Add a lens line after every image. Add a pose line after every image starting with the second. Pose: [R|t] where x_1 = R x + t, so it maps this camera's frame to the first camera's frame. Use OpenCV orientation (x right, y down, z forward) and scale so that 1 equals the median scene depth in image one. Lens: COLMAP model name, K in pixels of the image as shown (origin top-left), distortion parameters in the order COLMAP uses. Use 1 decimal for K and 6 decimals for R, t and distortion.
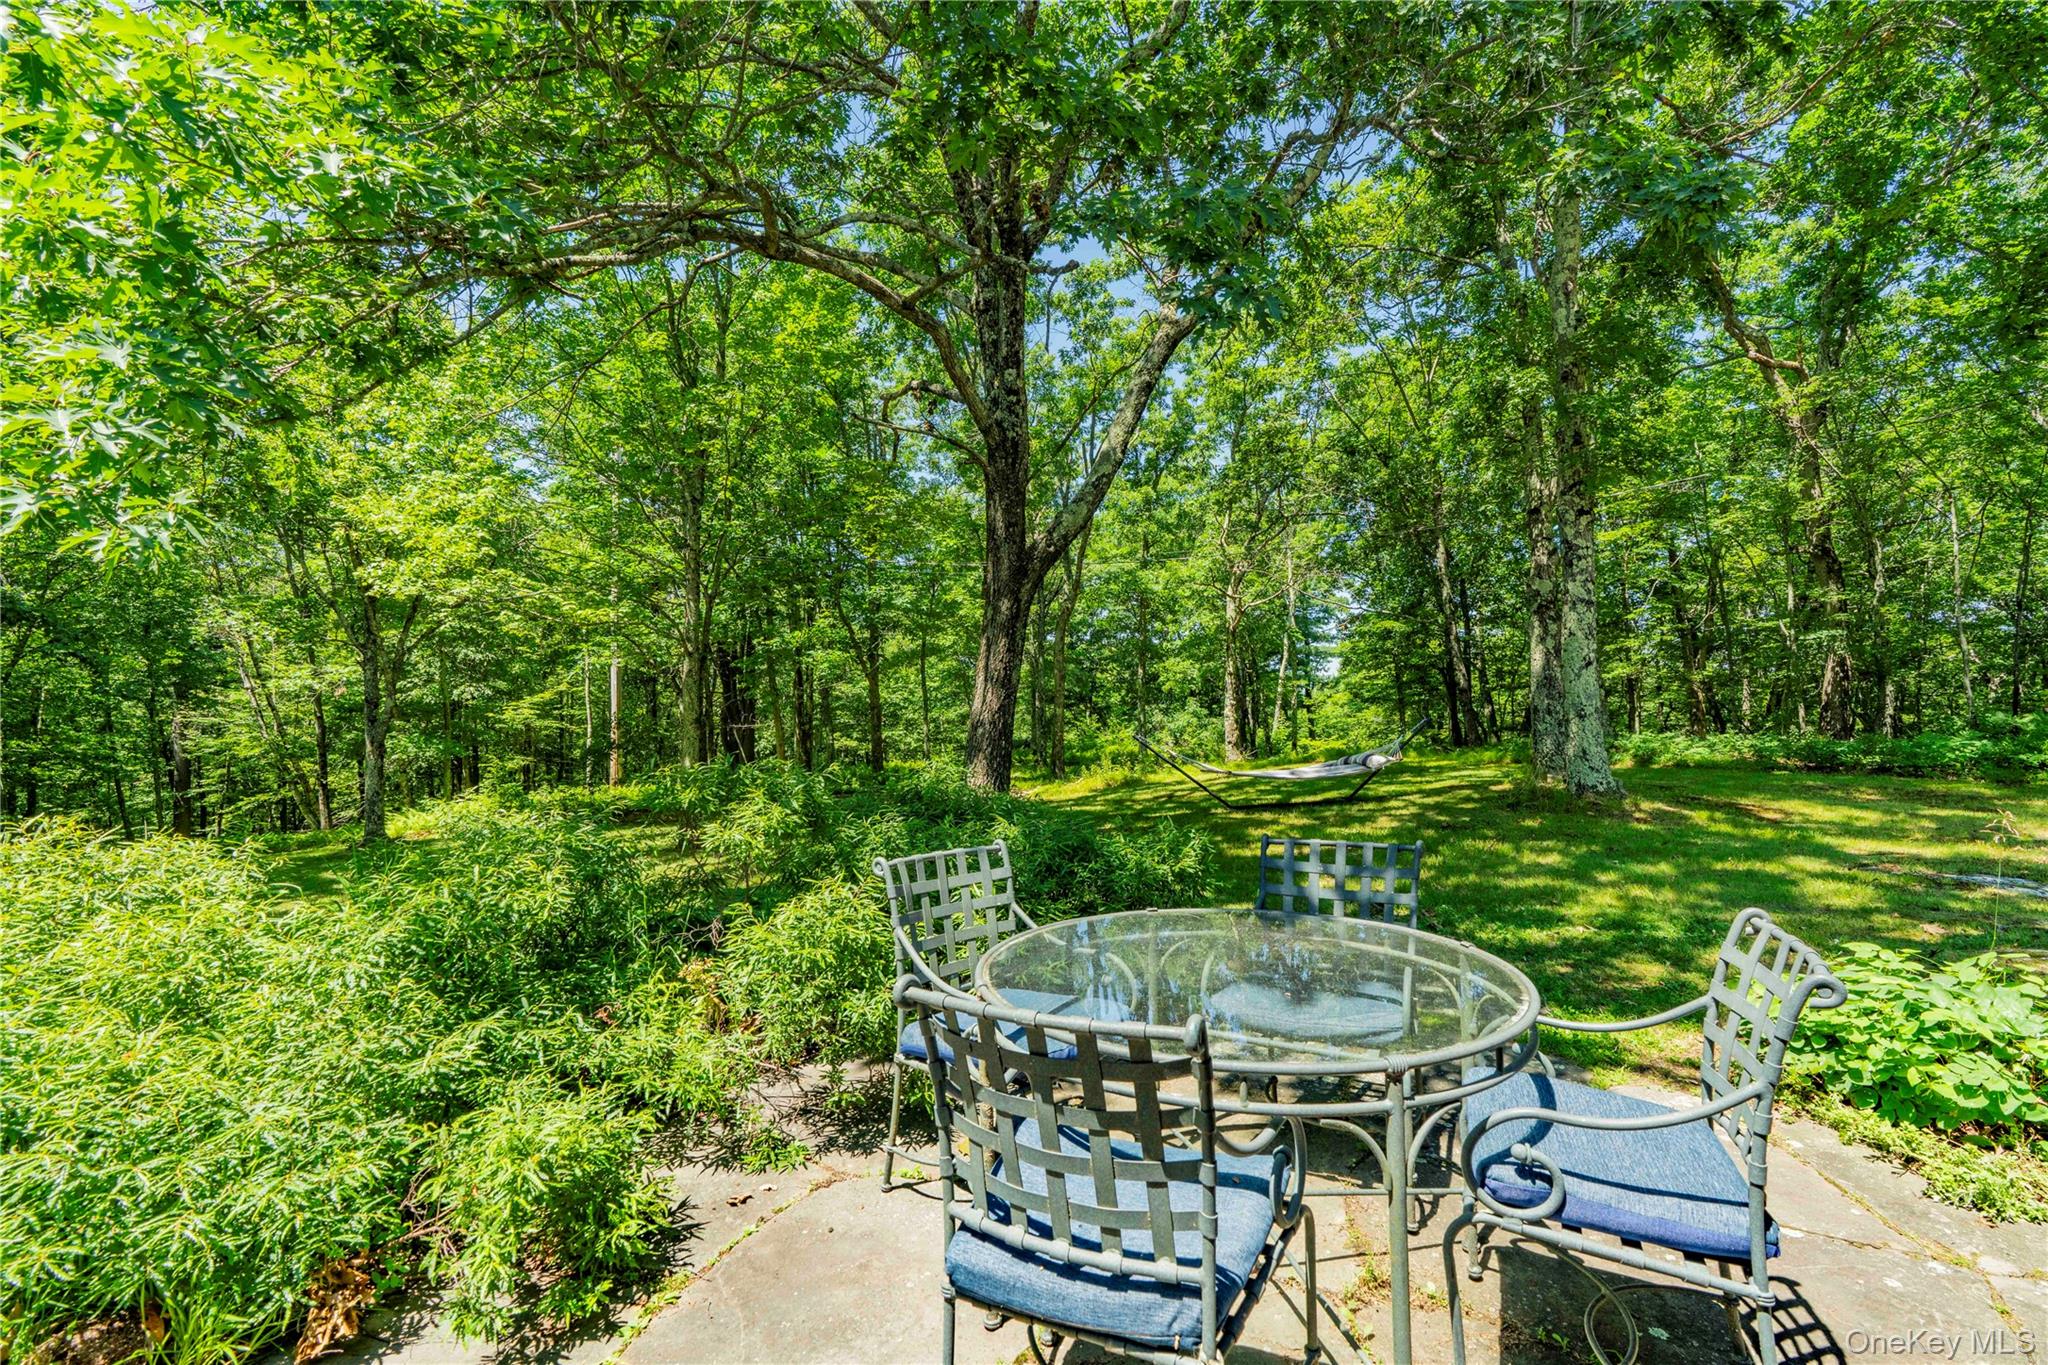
lens RADIAL K [[1007.6, 0, 1024.0], [0, 1007.6, 682.5], [0, 0, 1]] dist [-0.000529, 0.000081]
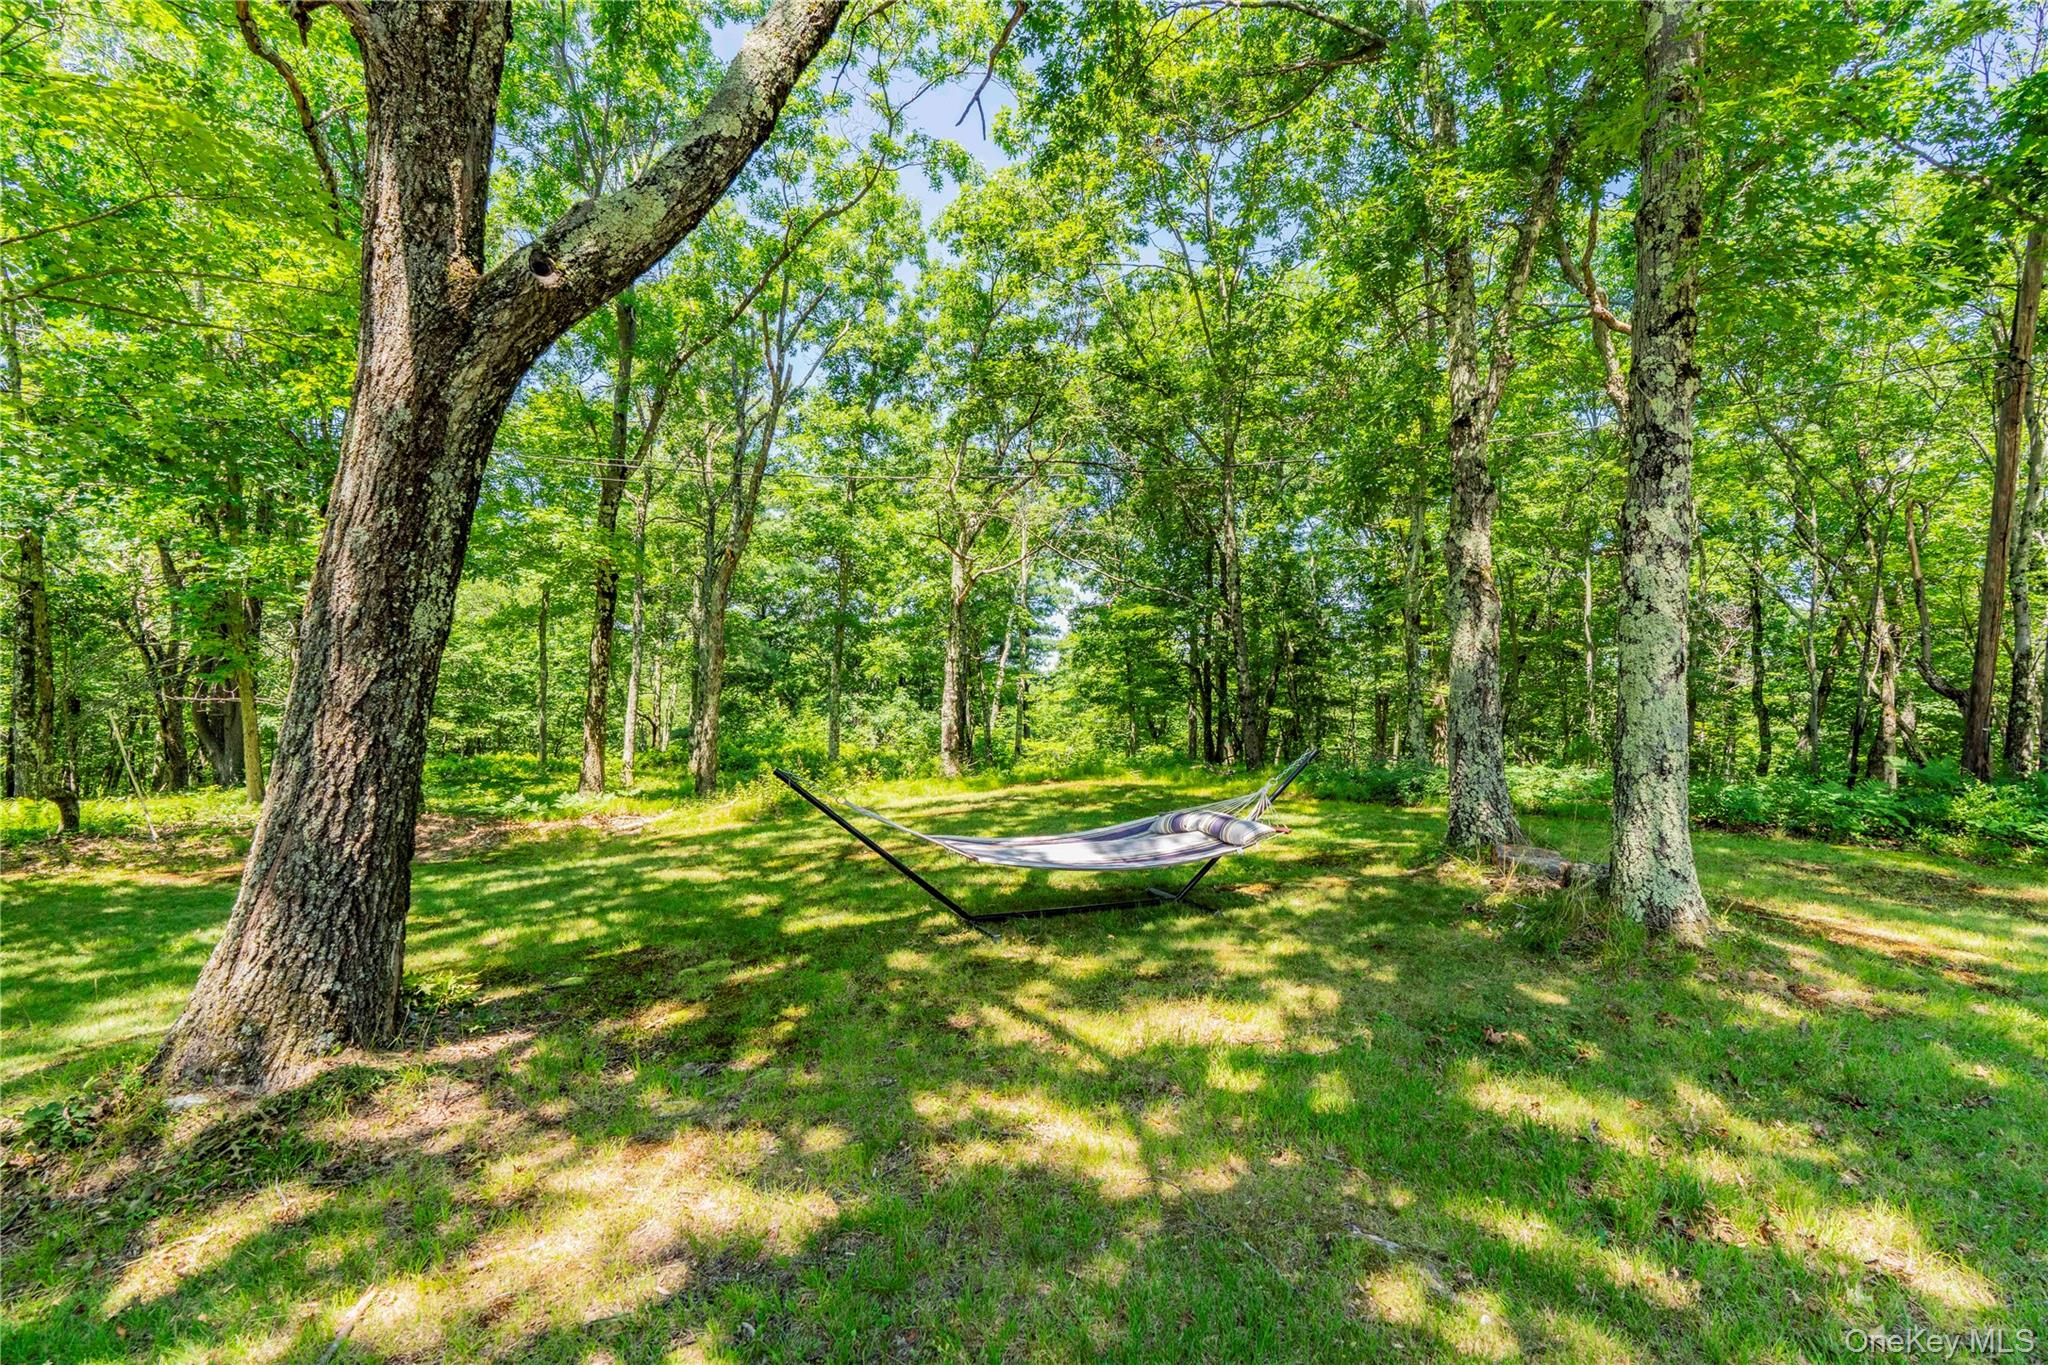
lens RADIAL K [[1007.6, 0, 1024.0], [0, 1007.6, 682.5], [0, 0, 1]] dist [-0.000529, 0.000081]
pose [[0.957871, 0.052795, 0.282303, 0.031309], [-0.056414, 0.998396, 0.004699, 0.001245], [-0.281603, -0.020426, 0.959314, 0.189553]]
